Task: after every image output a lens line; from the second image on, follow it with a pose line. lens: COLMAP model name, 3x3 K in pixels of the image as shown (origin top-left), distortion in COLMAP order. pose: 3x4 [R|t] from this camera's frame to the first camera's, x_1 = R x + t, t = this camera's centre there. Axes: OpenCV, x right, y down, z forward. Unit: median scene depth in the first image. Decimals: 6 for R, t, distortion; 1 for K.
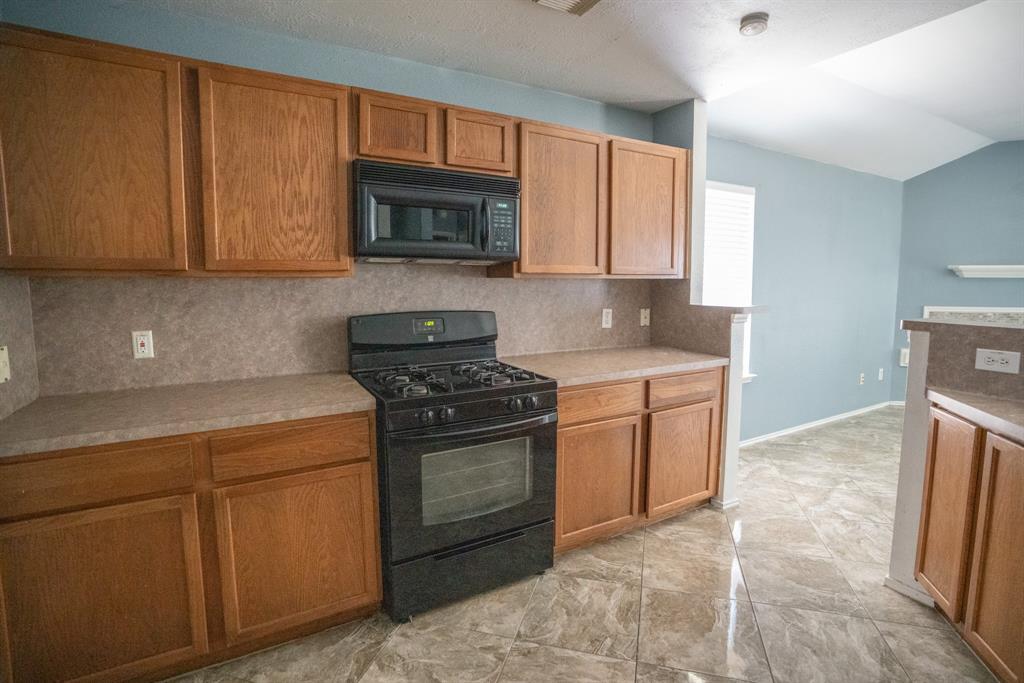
lens RADIAL K [[484.4, 0, 516.2], [0, 484.4, 325.8], [0, 0, 1]] dist [-0.065817, 0.020959]
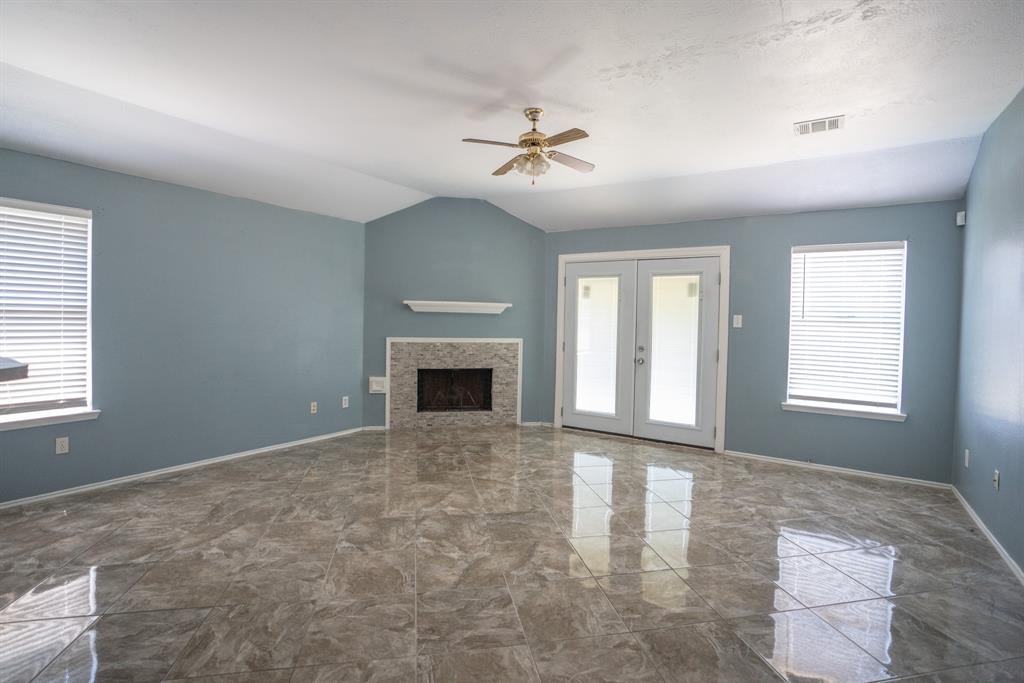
lens RADIAL K [[484.4, 0, 516.2], [0, 484.4, 325.8], [0, 0, 1]] dist [-0.065817, 0.020959]
pose [[0.885455, 0.010936, 0.464596, 0.782069], [0.022263, 0.997577, -0.065912, 0.015786], [-0.464191, 0.068706, 0.883067, -0.180590]]
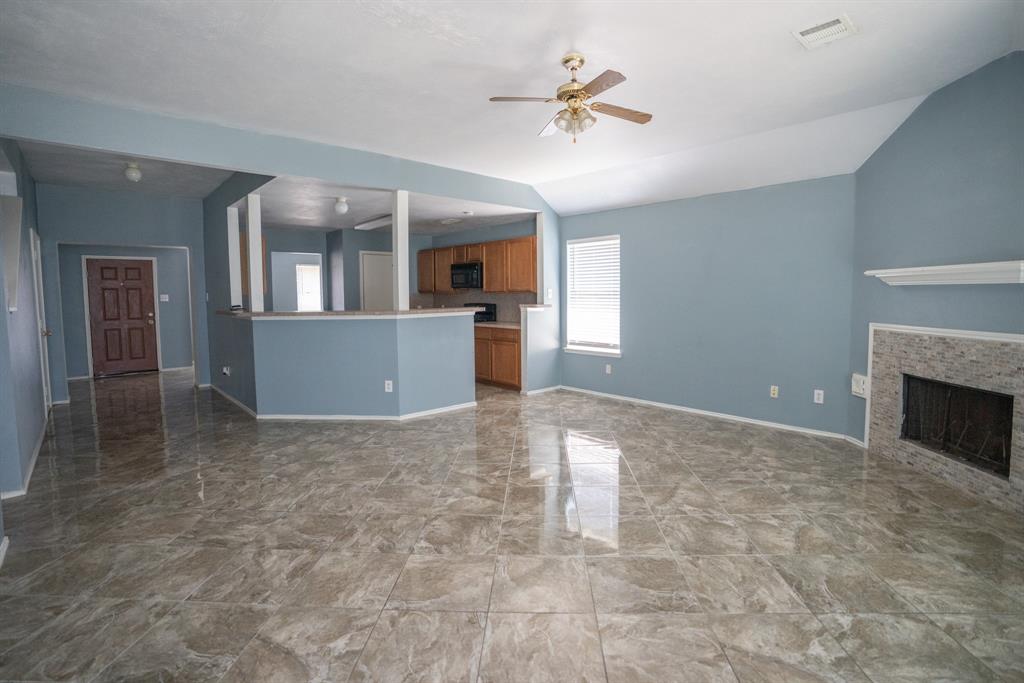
lens RADIAL K [[484.4, 0, 516.2], [0, 484.4, 325.8], [0, 0, 1]] dist [-0.065817, 0.020959]
pose [[0.241416, 0.063256, -0.968358, 1.902465], [-0.083253, 0.995544, 0.044276, -0.027212], [0.966844, 0.069930, 0.245606, 0.277785]]
